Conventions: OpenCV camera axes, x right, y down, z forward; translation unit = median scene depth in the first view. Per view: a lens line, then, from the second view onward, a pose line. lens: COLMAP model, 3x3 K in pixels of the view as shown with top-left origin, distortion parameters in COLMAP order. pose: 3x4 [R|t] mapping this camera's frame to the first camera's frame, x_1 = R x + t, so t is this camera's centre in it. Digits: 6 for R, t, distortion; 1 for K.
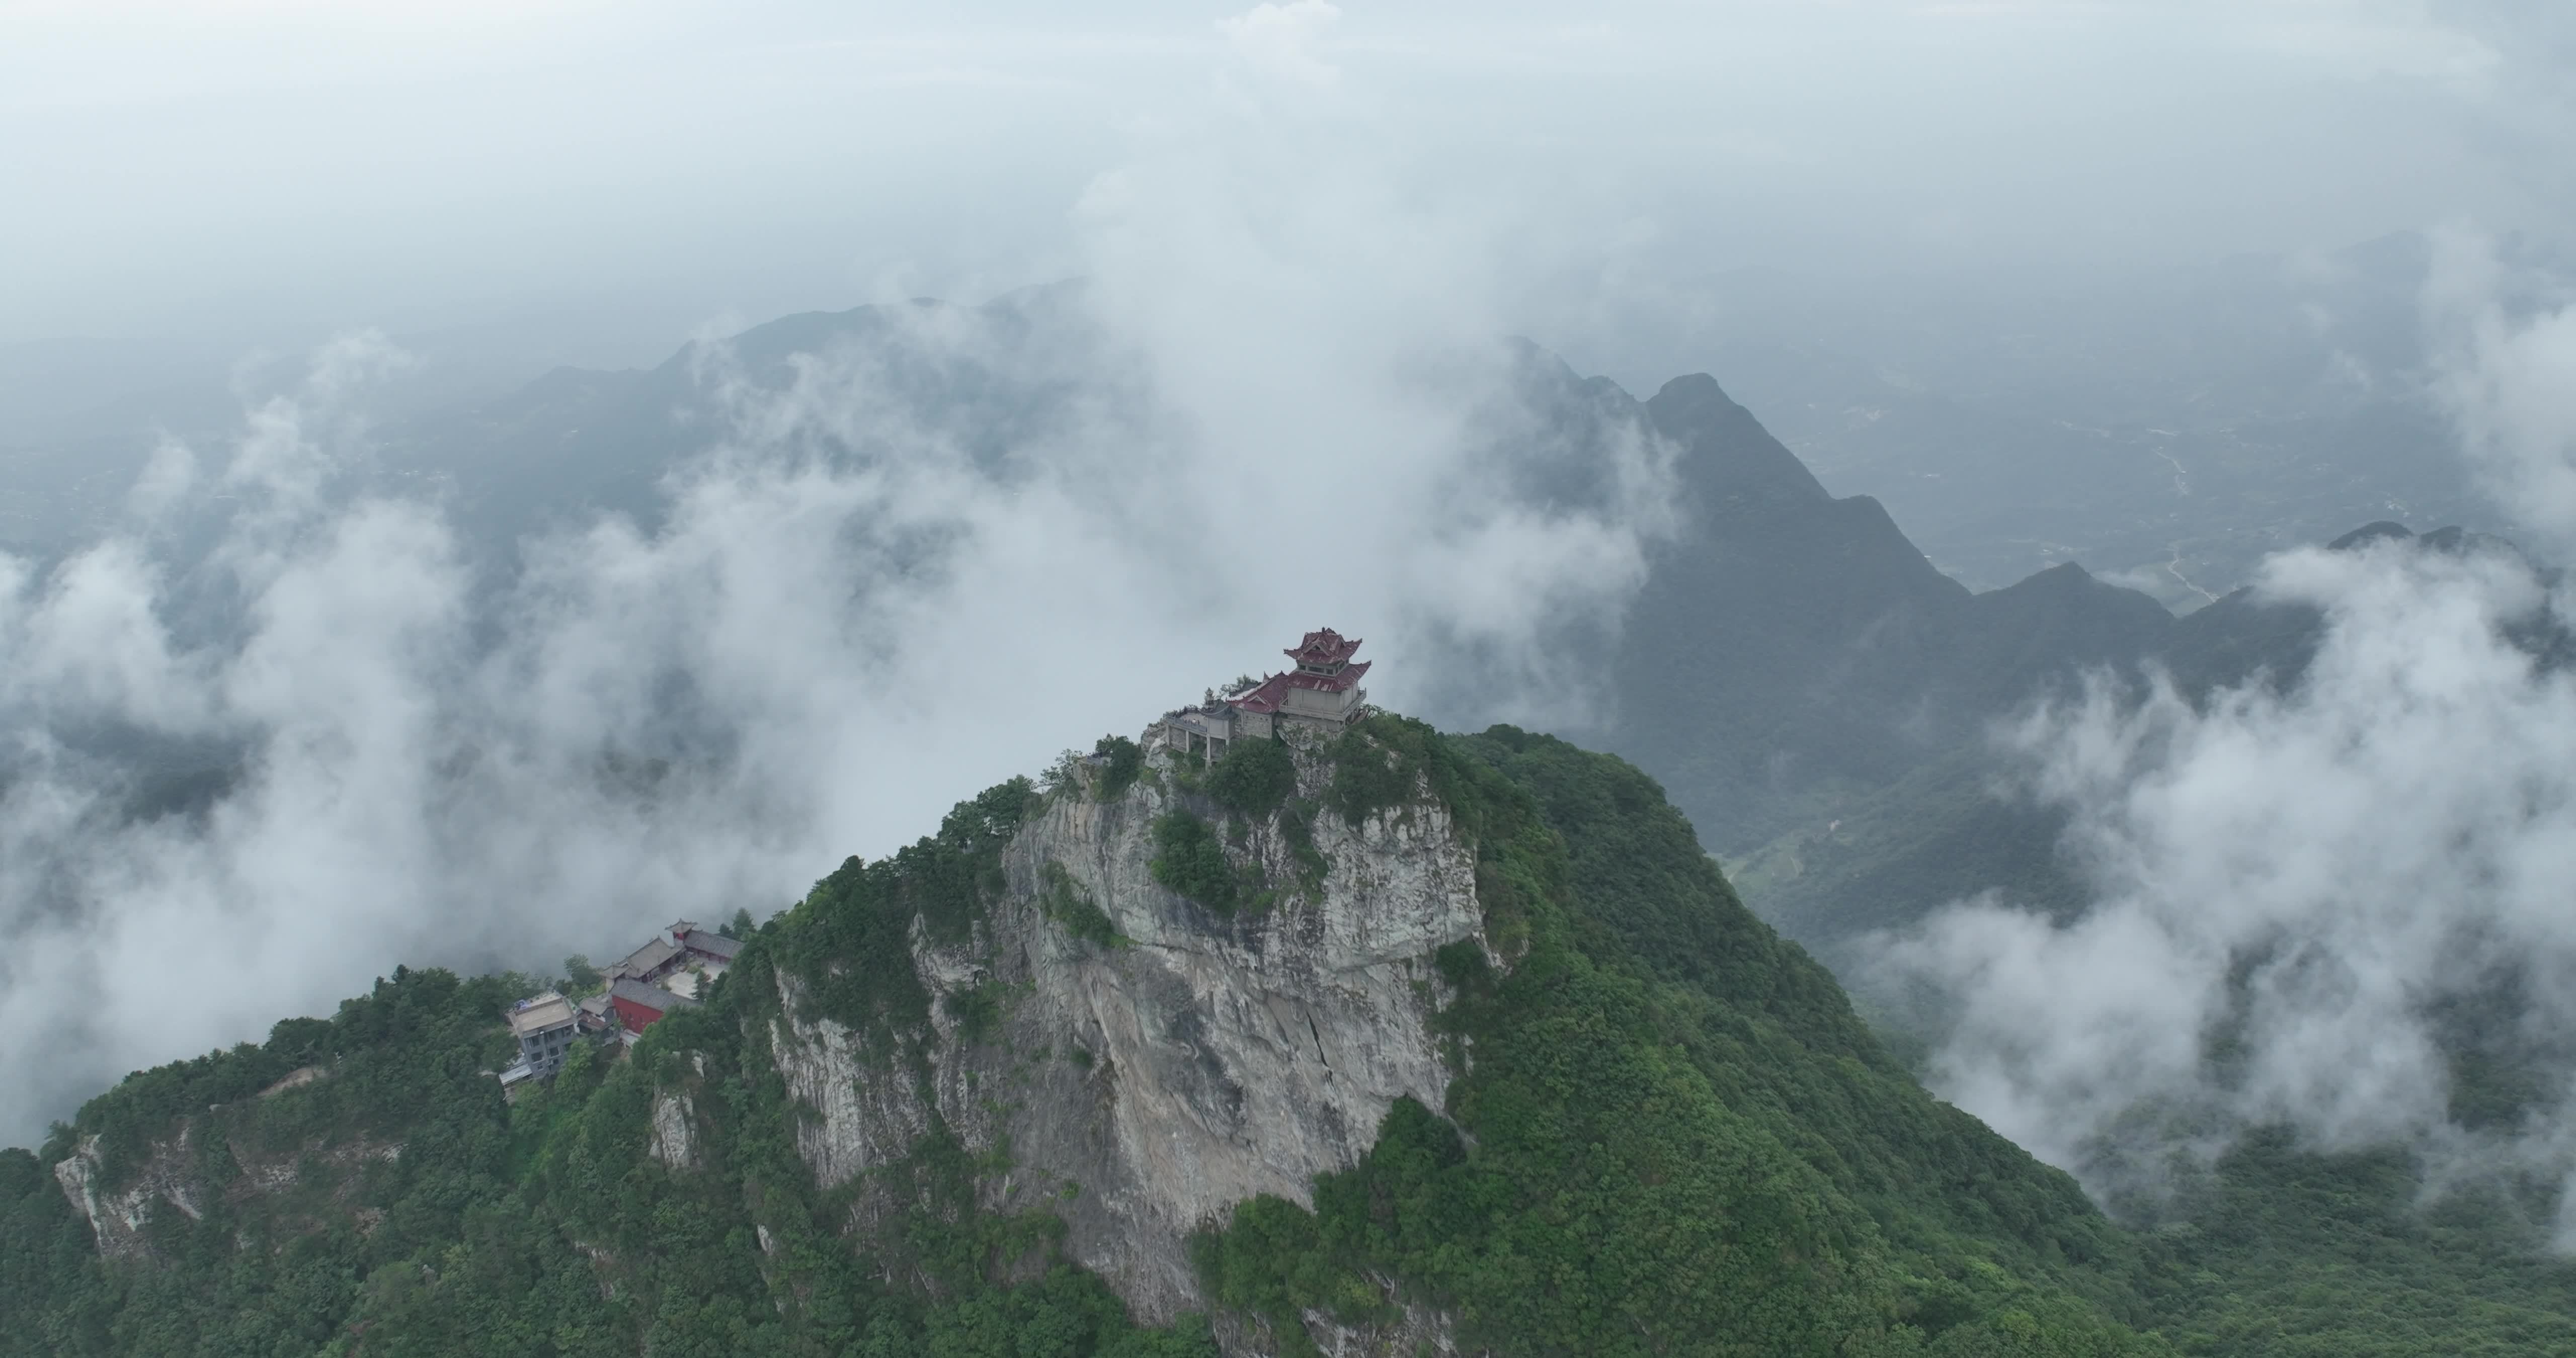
lens RADIAL K [[1597.5, 0, 1285.8], [0, 1597.5, 670.4], [0, 0, 1]] dist [-0.185666, 0.032002]
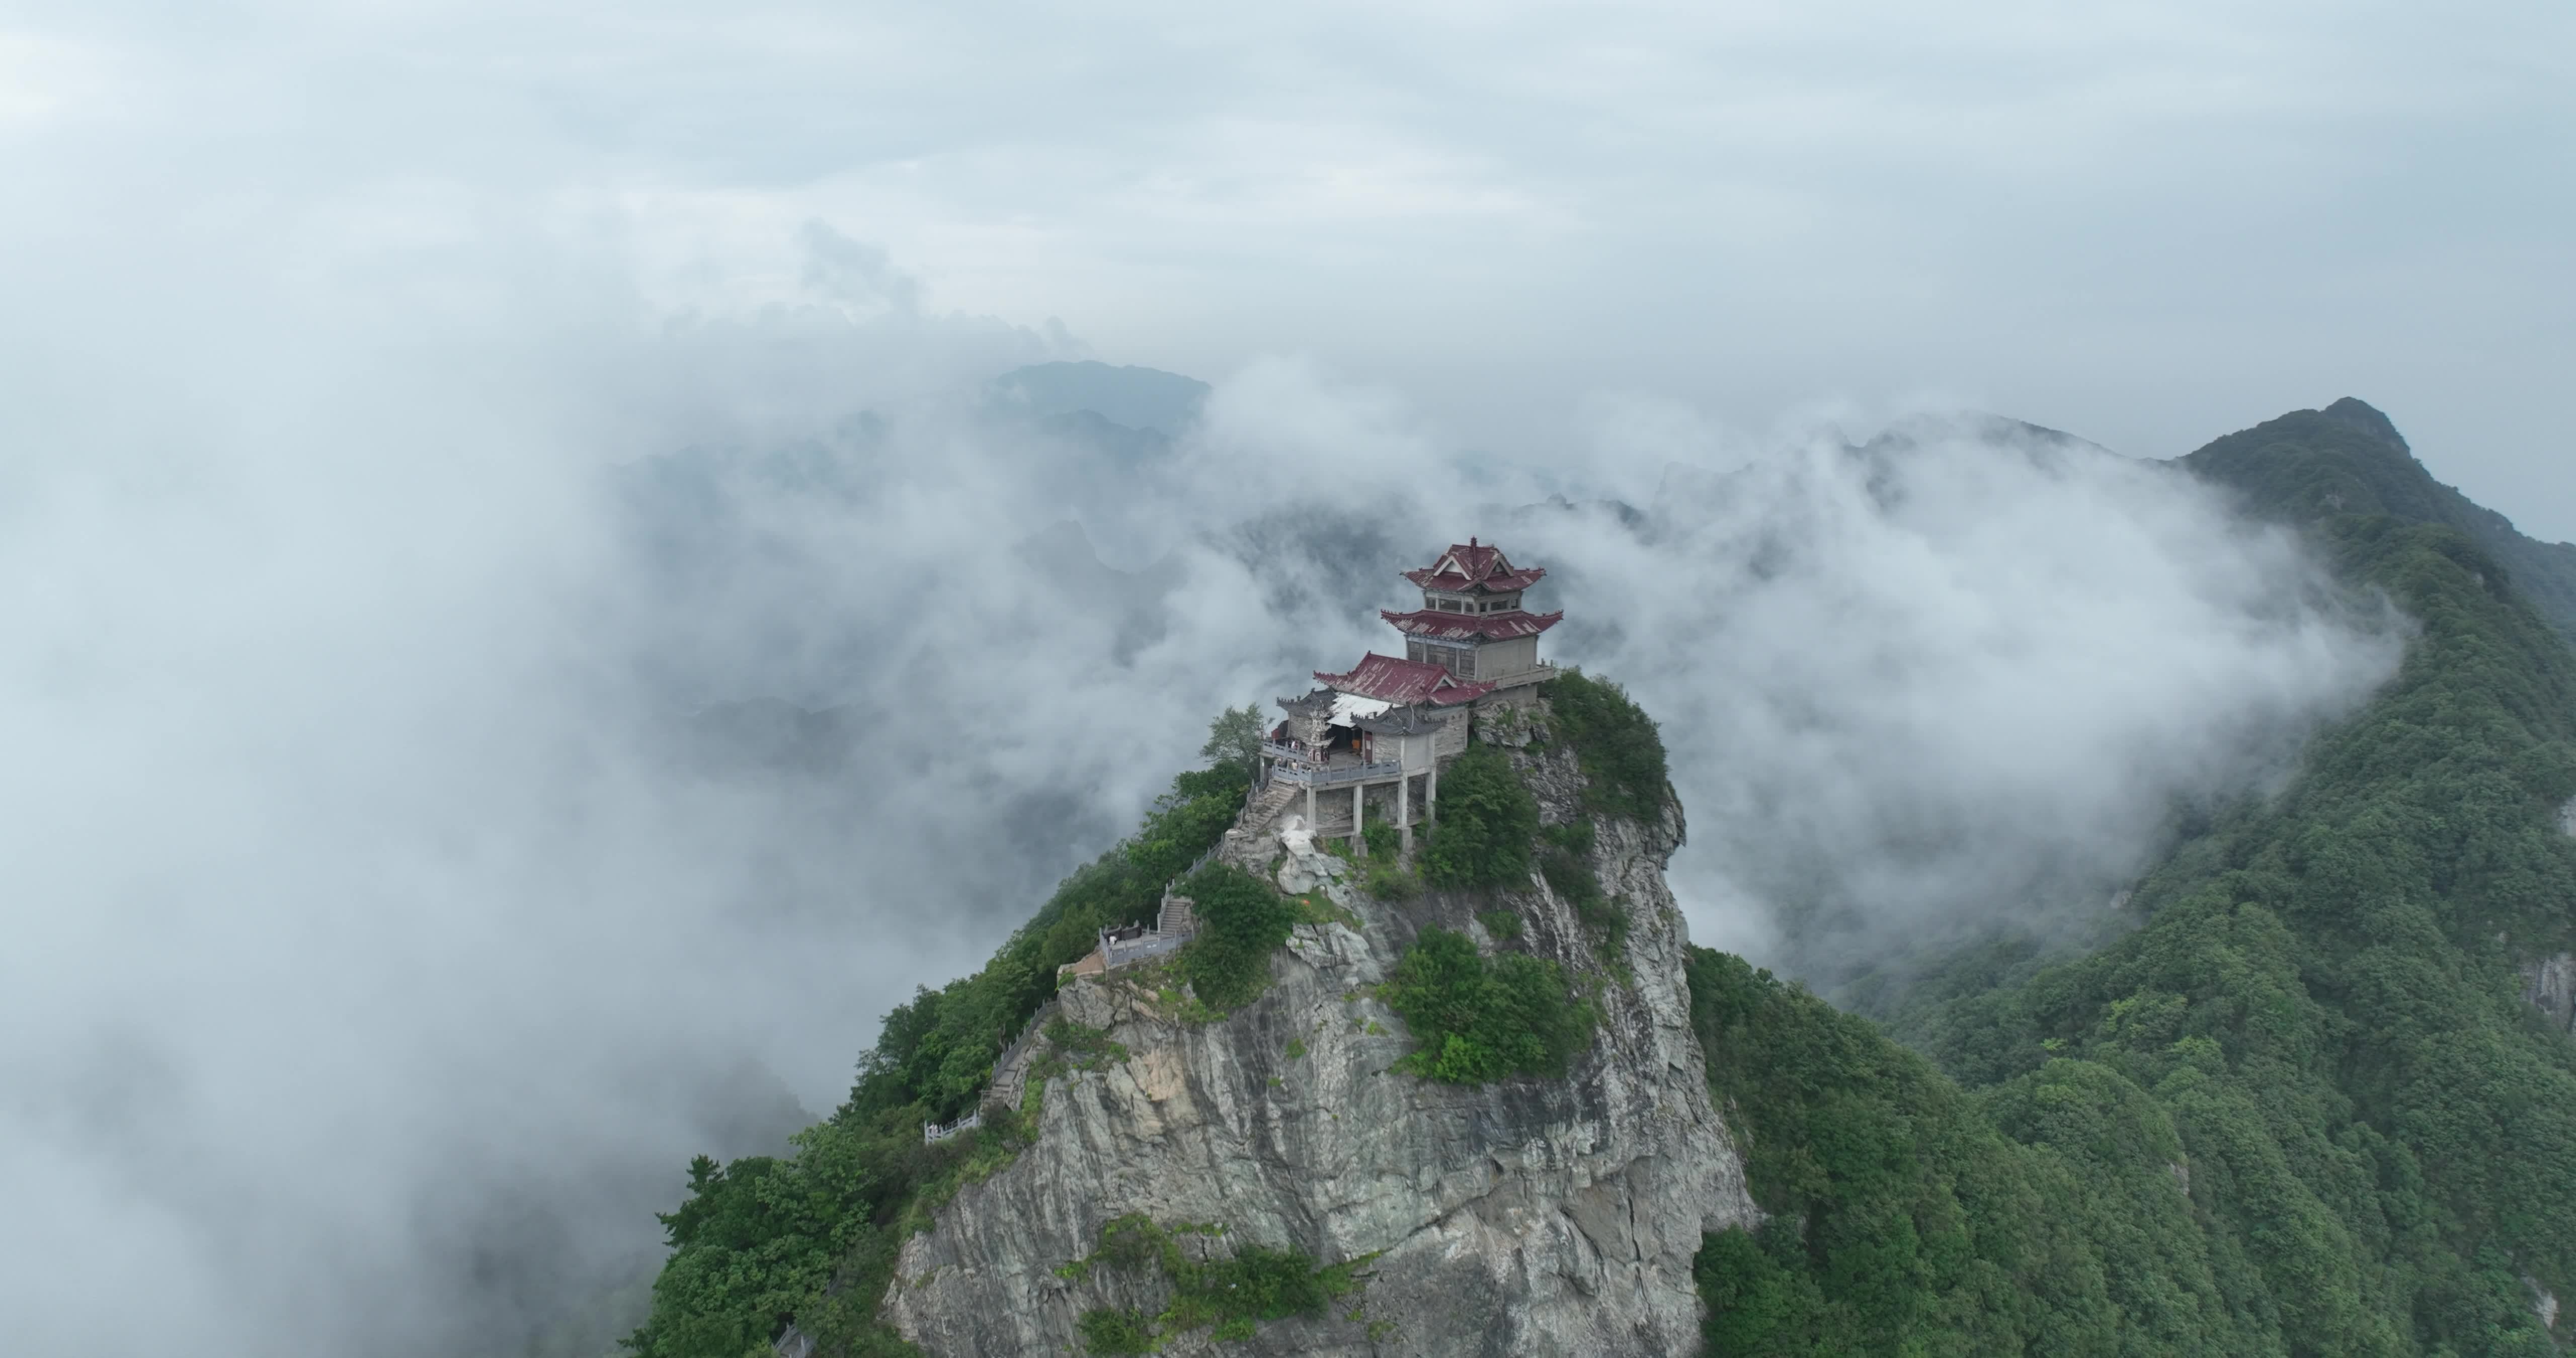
lens RADIAL K [[1597.5, 0, 1285.8], [0, 1597.5, 670.4], [0, 0, 1]] dist [-0.185666, 0.032002]
pose [[0.410714, -0.150043, 0.899334, -0.503631], [0.320232, 0.947266, 0.011795, -0.009056], [-0.853678, 0.283151, 0.437104, 0.776548]]
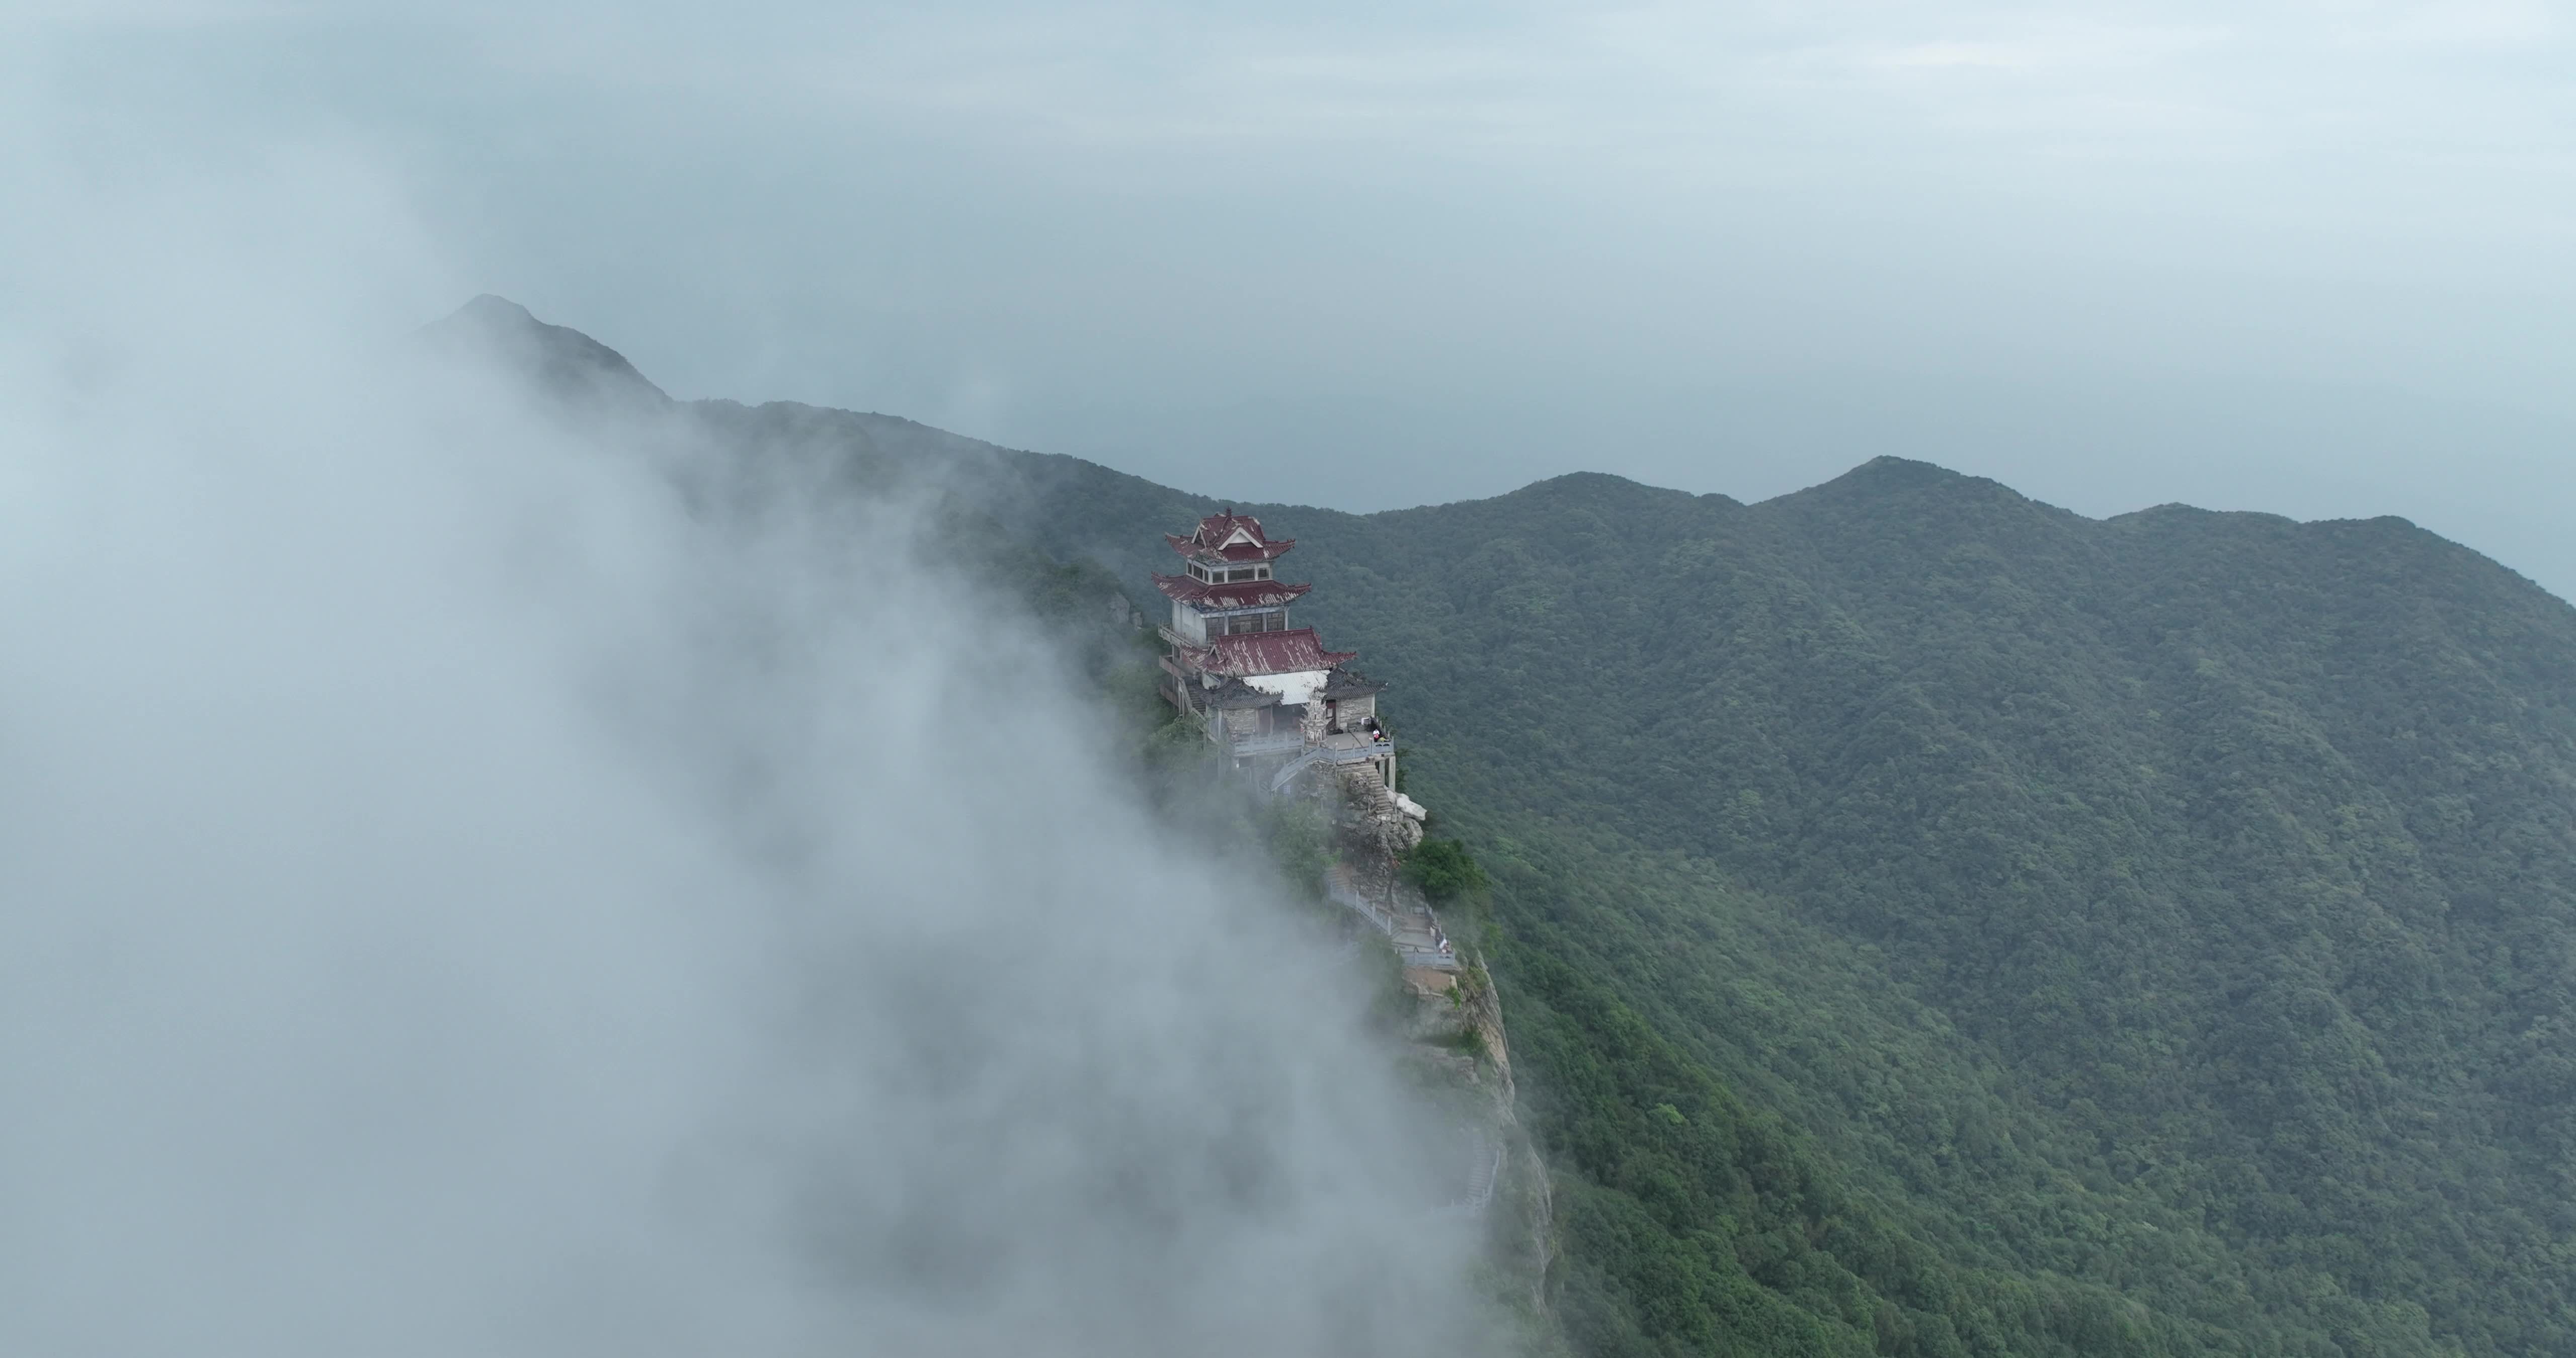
lens RADIAL K [[1597.5, 0, 1285.8], [0, 1597.5, 670.4], [0, 0, 1]] dist [-0.185666, 0.032002]
pose [[-0.709787, -0.161021, 0.685766, -0.394052], [0.252581, 0.850611, 0.461155, -0.234352], [-0.657576, 0.500533, -0.563081, 1.285887]]
